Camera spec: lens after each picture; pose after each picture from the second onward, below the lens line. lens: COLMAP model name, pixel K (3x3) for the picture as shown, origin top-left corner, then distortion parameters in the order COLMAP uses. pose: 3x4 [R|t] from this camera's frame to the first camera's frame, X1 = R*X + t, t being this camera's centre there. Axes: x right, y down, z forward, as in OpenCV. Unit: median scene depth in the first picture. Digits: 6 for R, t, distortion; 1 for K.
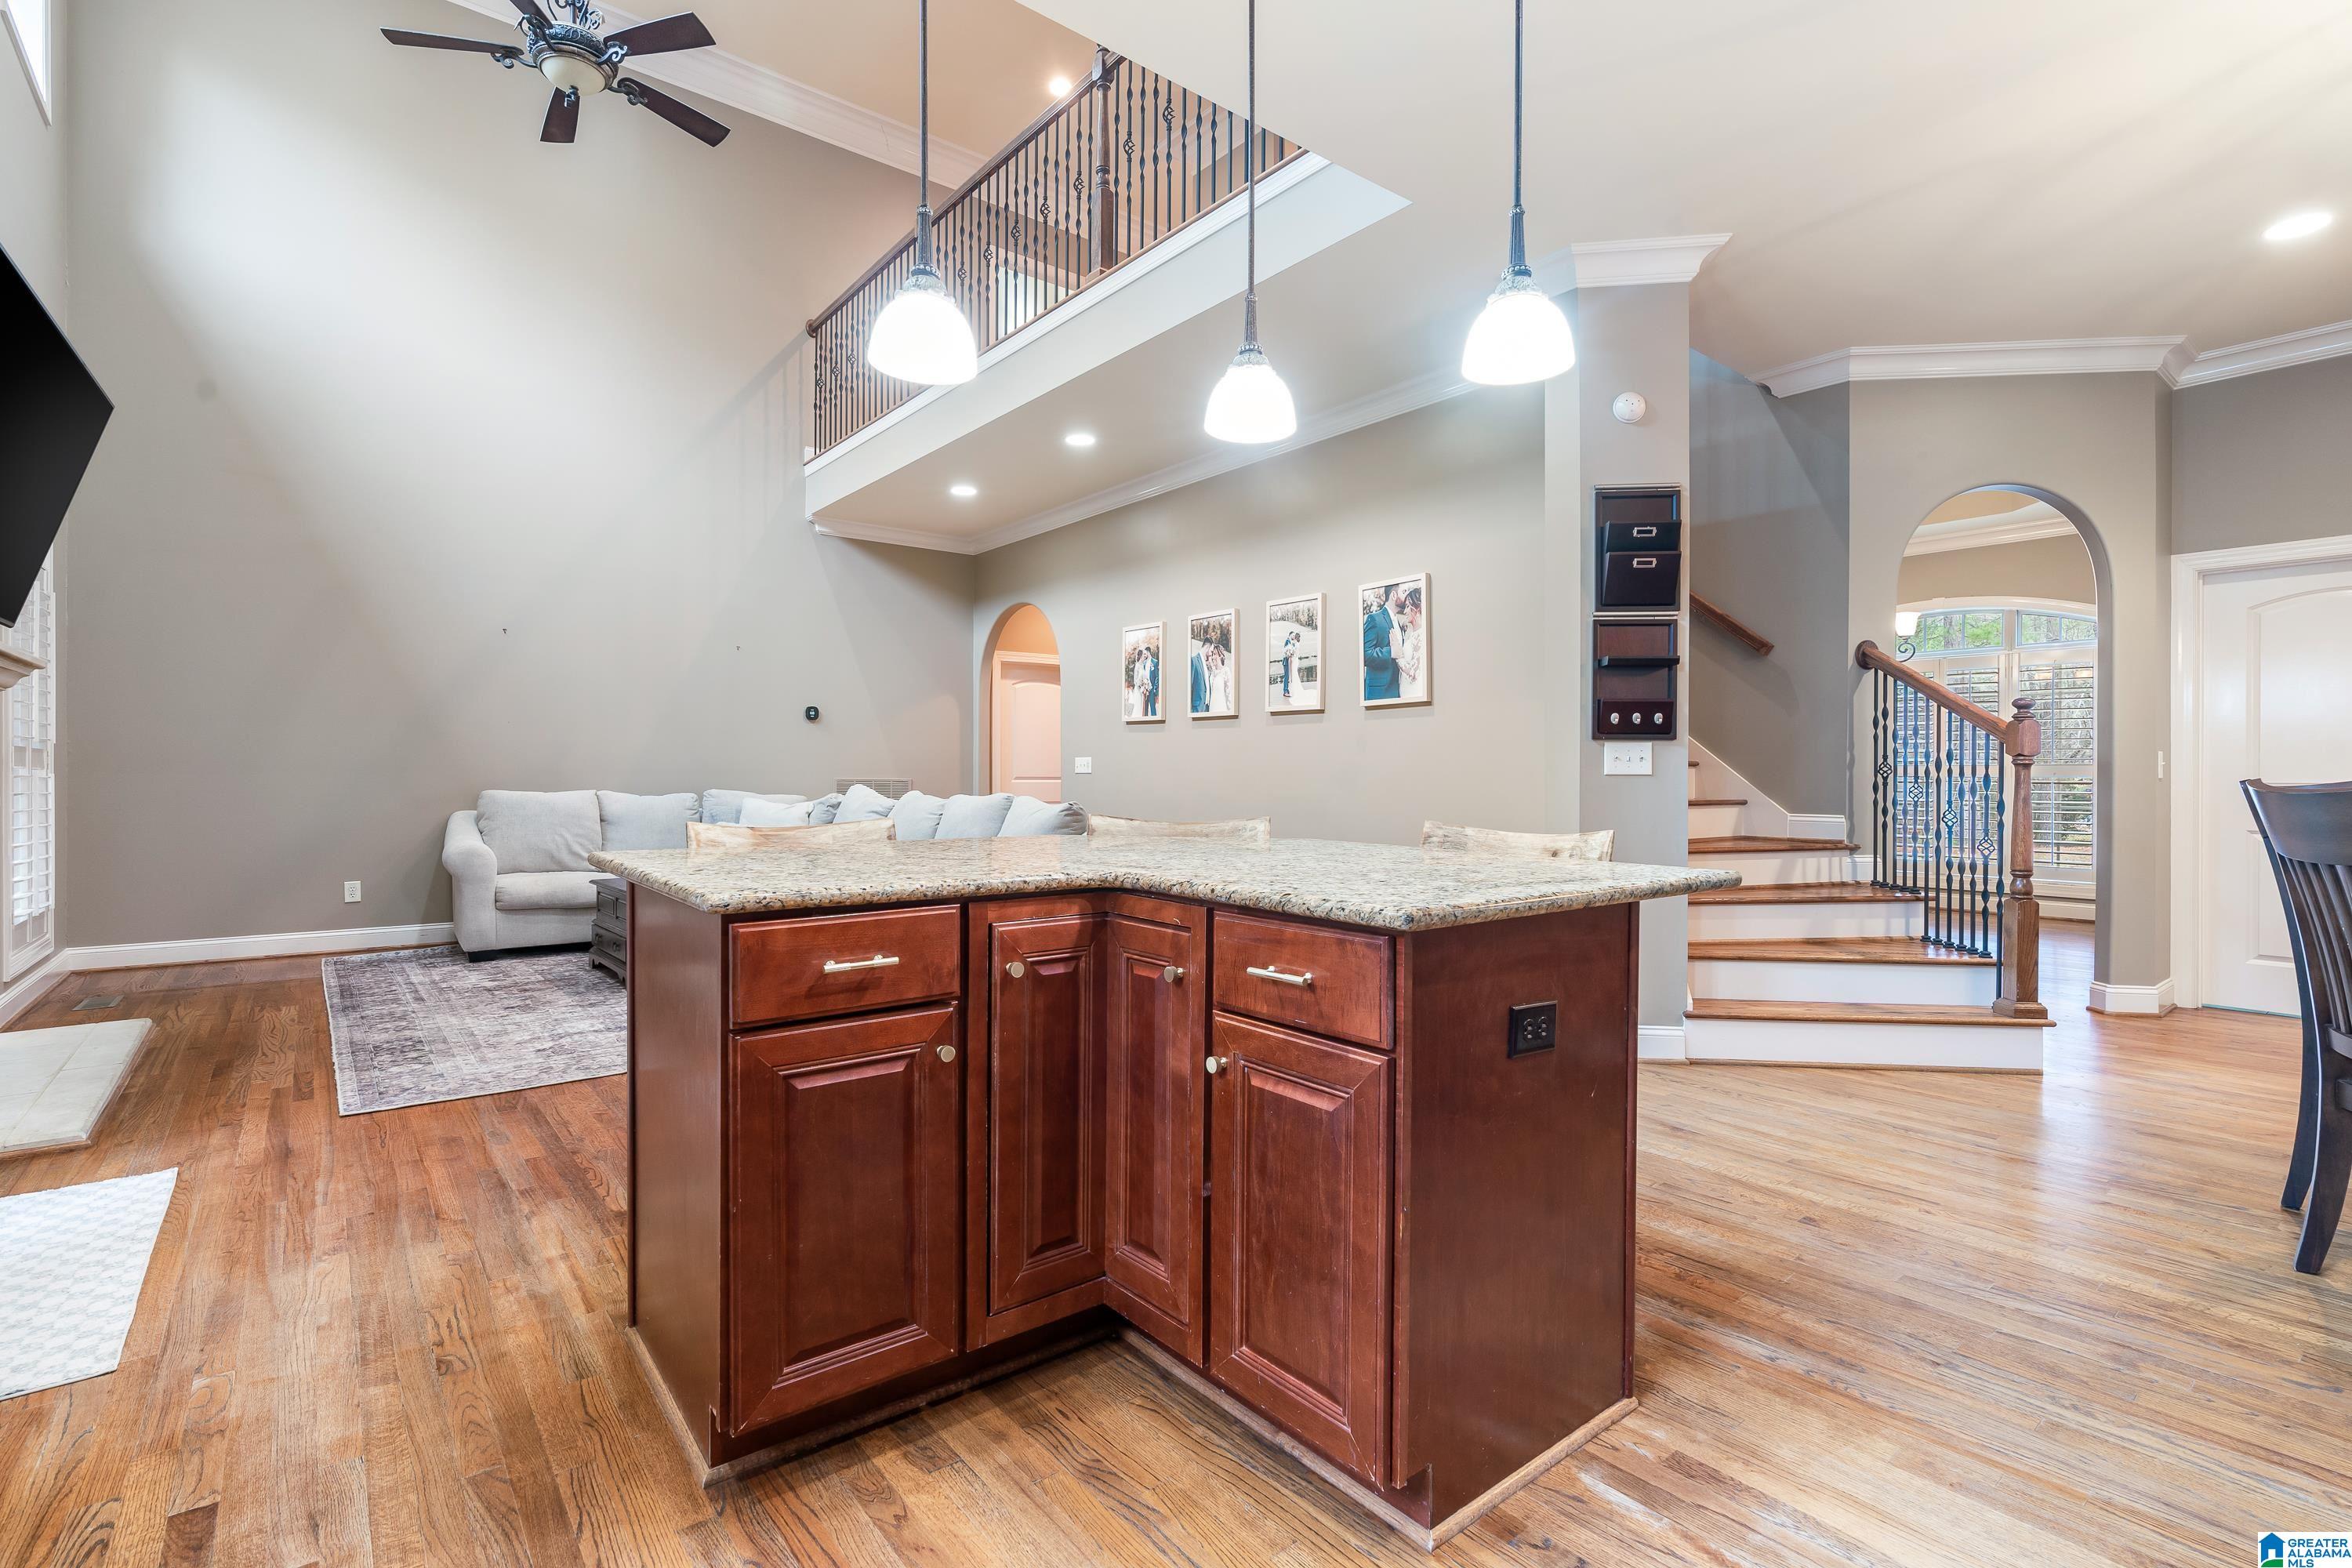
lens RADIAL K [[1073.8, 0, 1170.8], [0, 1073.8, 776.5], [0, 0, 1]] dist [-0.009469, 0.003137]
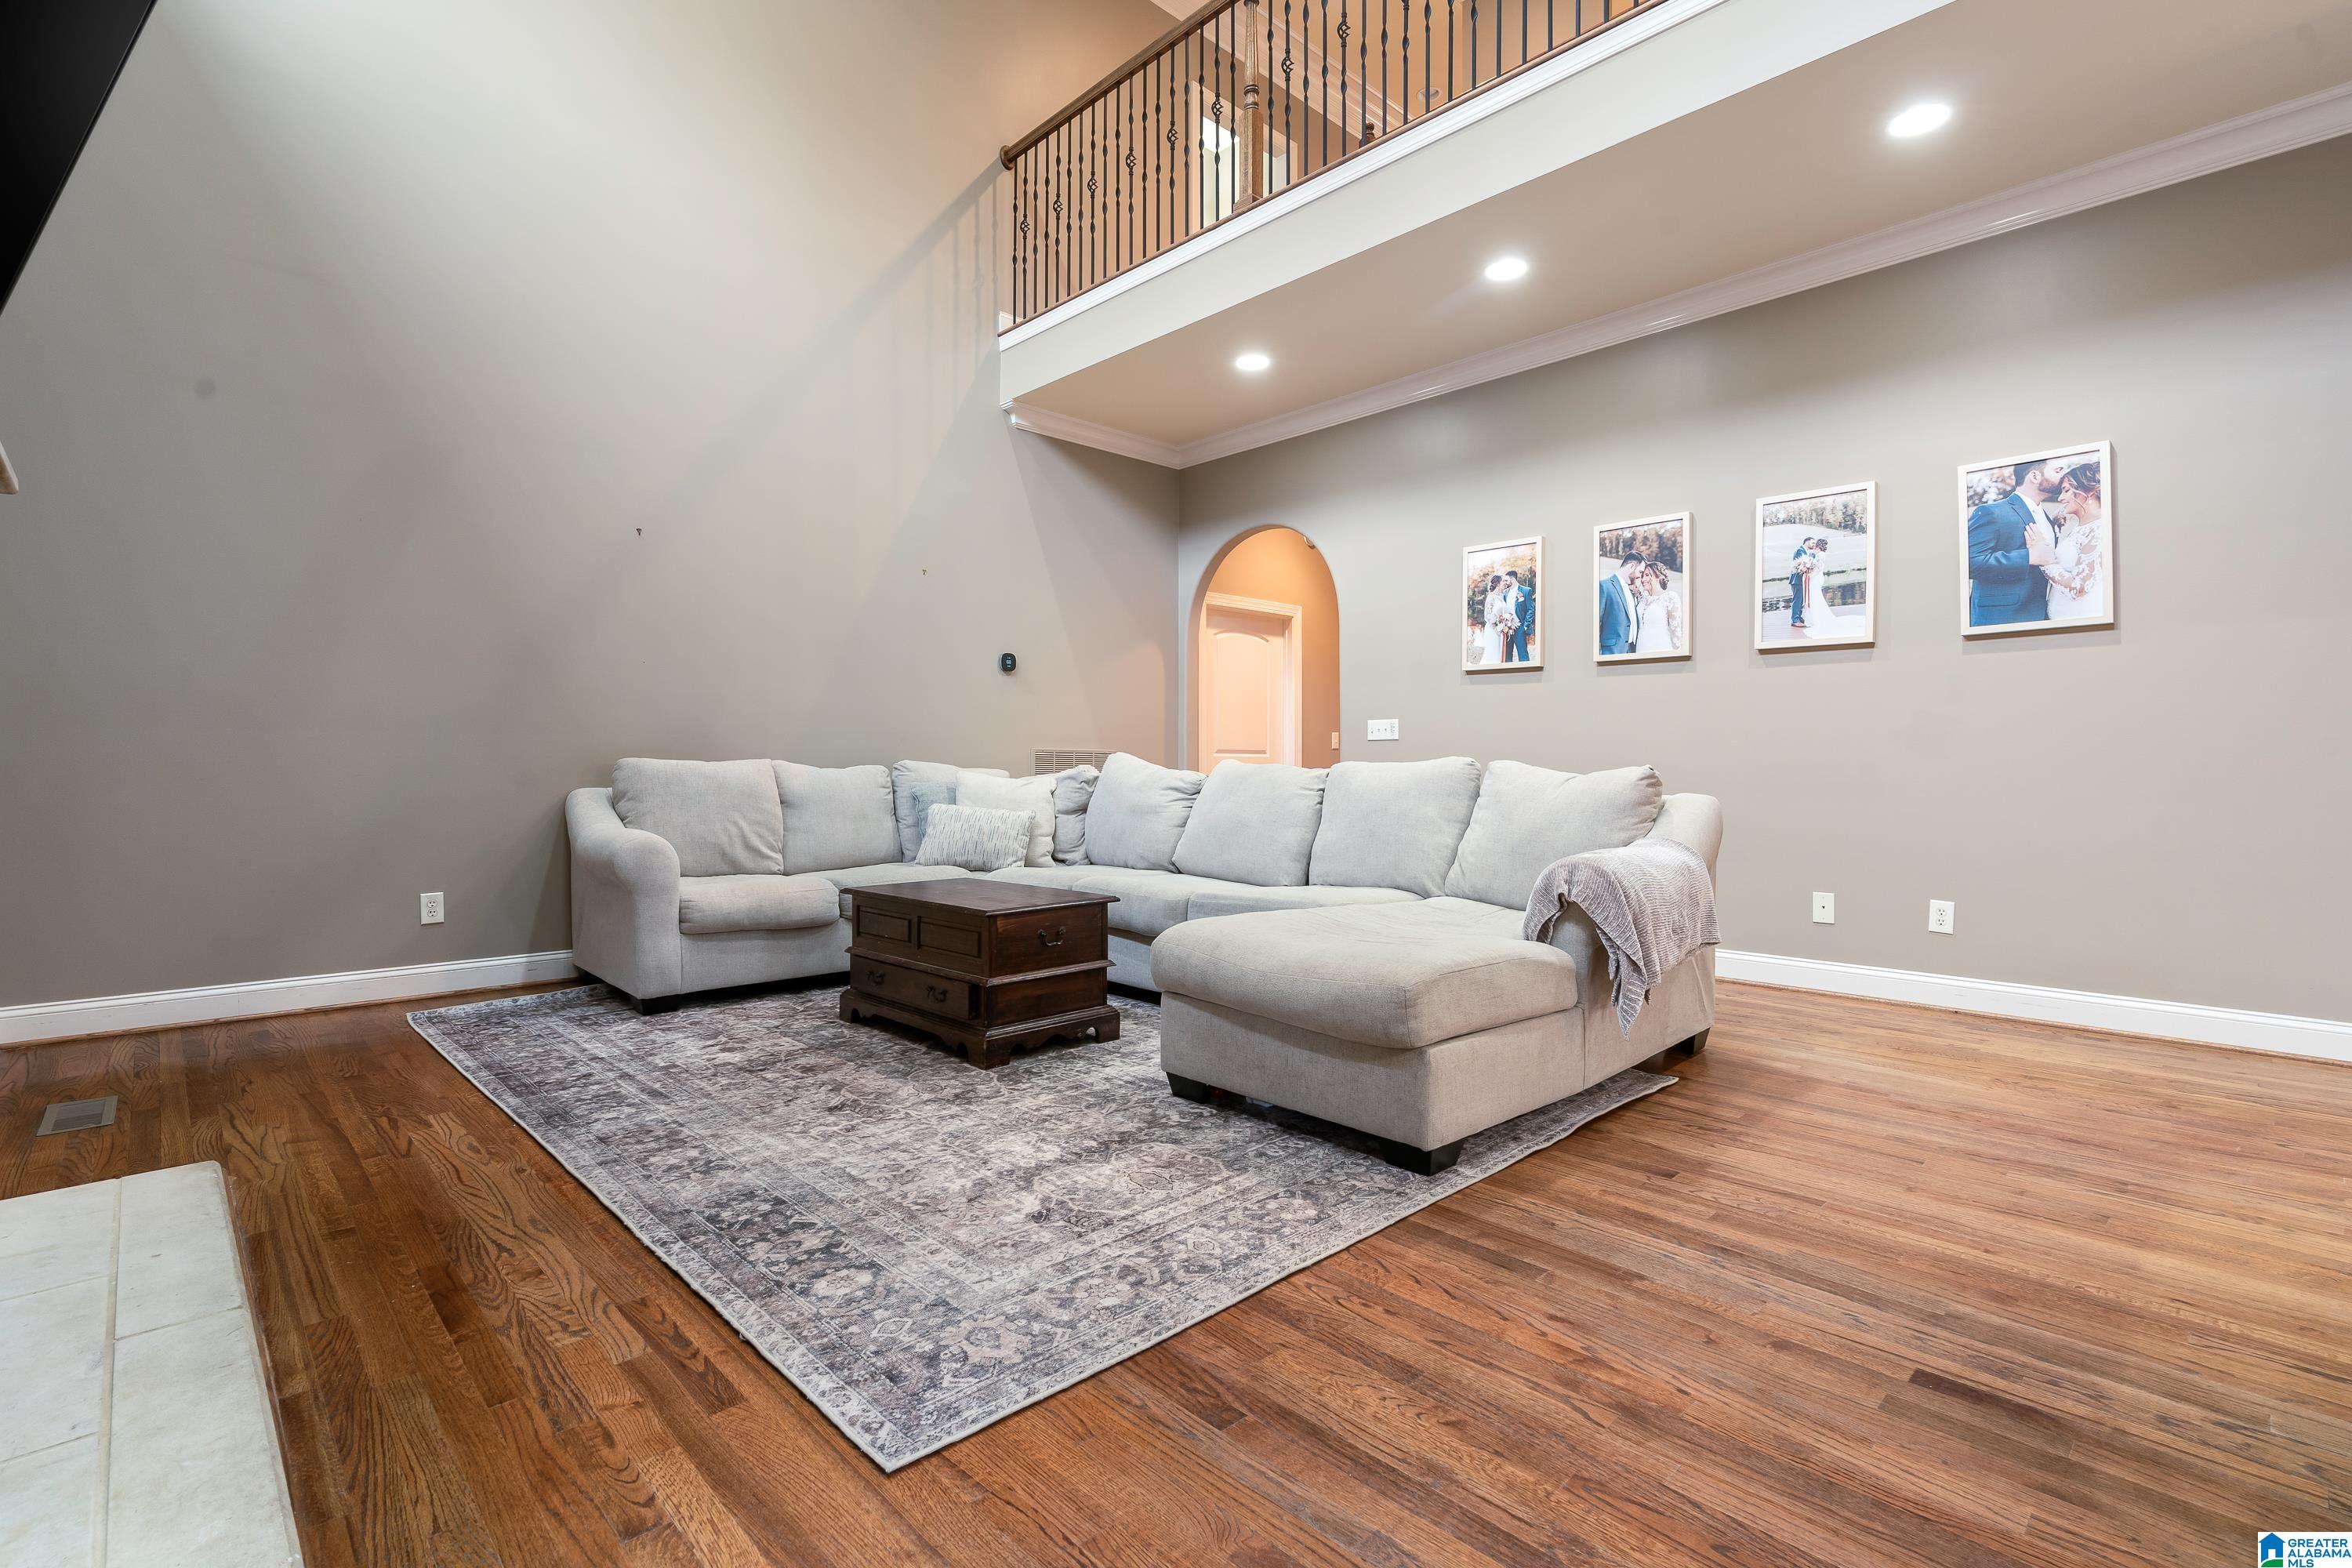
lens RADIAL K [[1073.8, 0, 1175.8], [0, 1073.8, 772.0], [0, 0, 1]] dist [-0.009469, 0.003137]
pose [[0.996417, -0.001243, 0.084571, -0.355934], [0.000861, 0.999989, 0.004556, 0.019662], [-0.084576, -0.004466, 0.996407, 0.290734]]
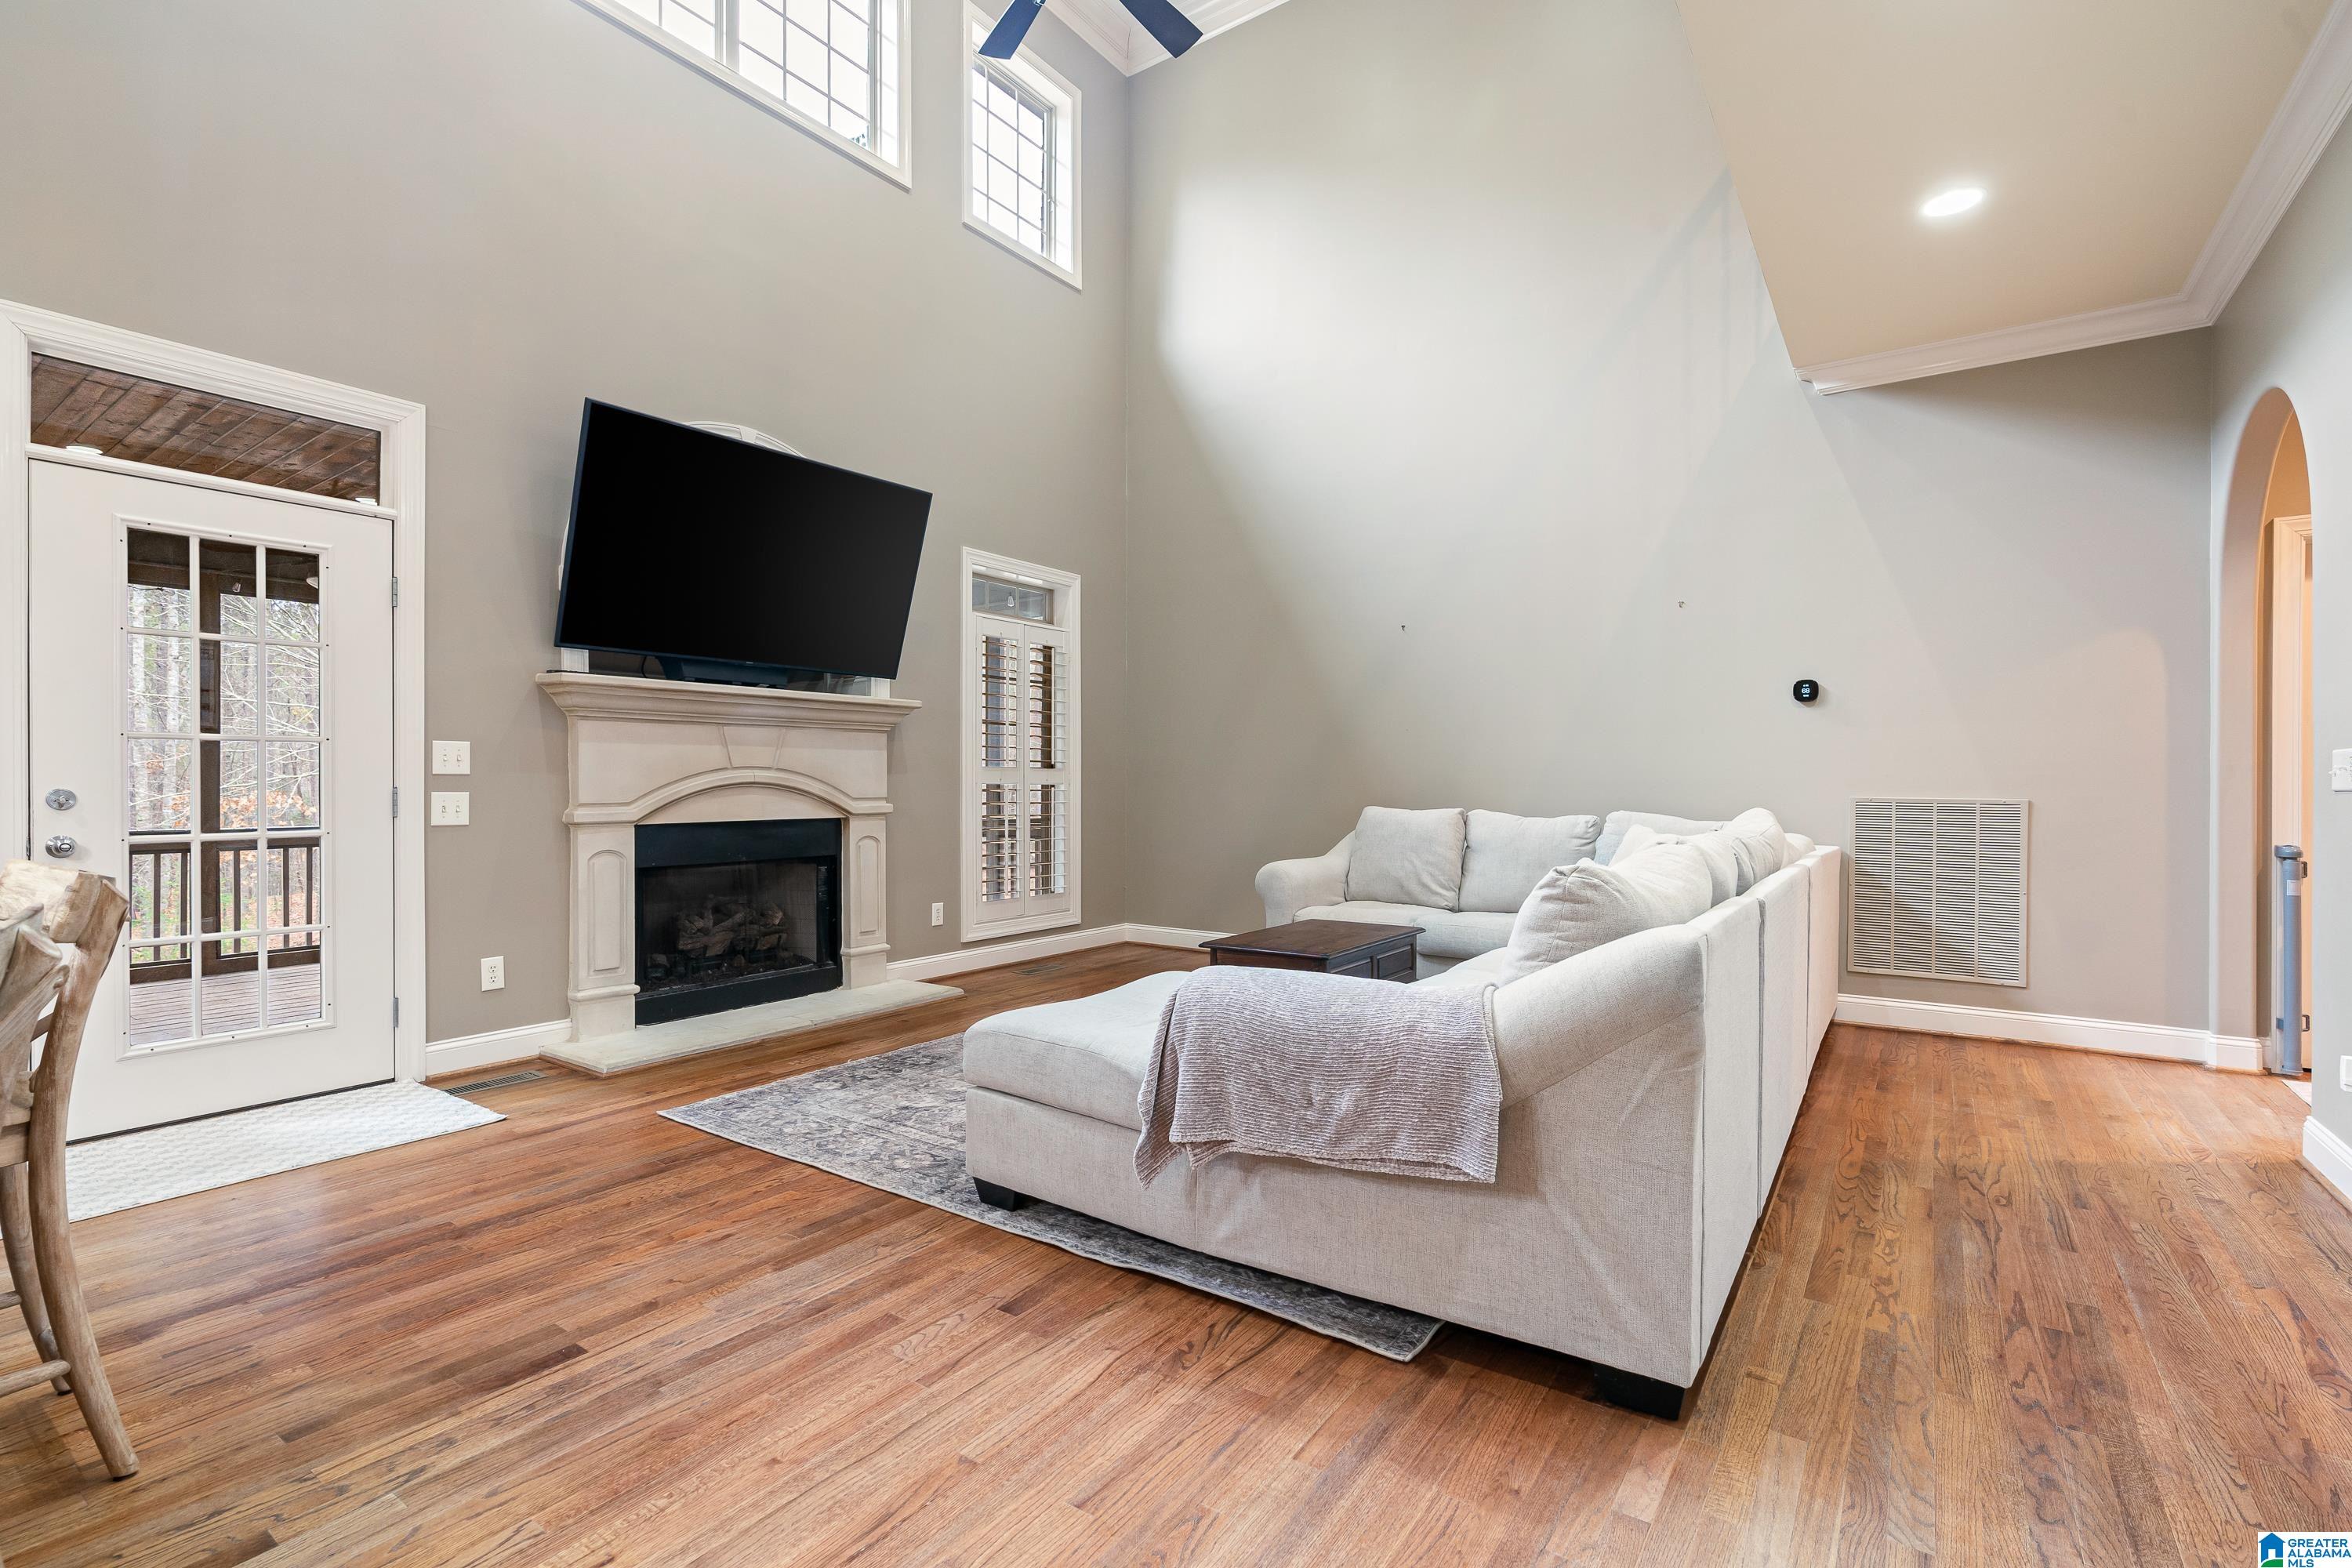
lens RADIAL K [[1073.8, 0, 1170.0], [0, 1073.8, 784.5], [0, 0, 1]] dist [-0.009469, 0.003137]
pose [[0.278767, -0.001592, -0.960357, 0.194636], [-0.002242, 0.999995, -0.002308, -0.003427], [0.960356, 0.002797, 0.278762, 0.606731]]
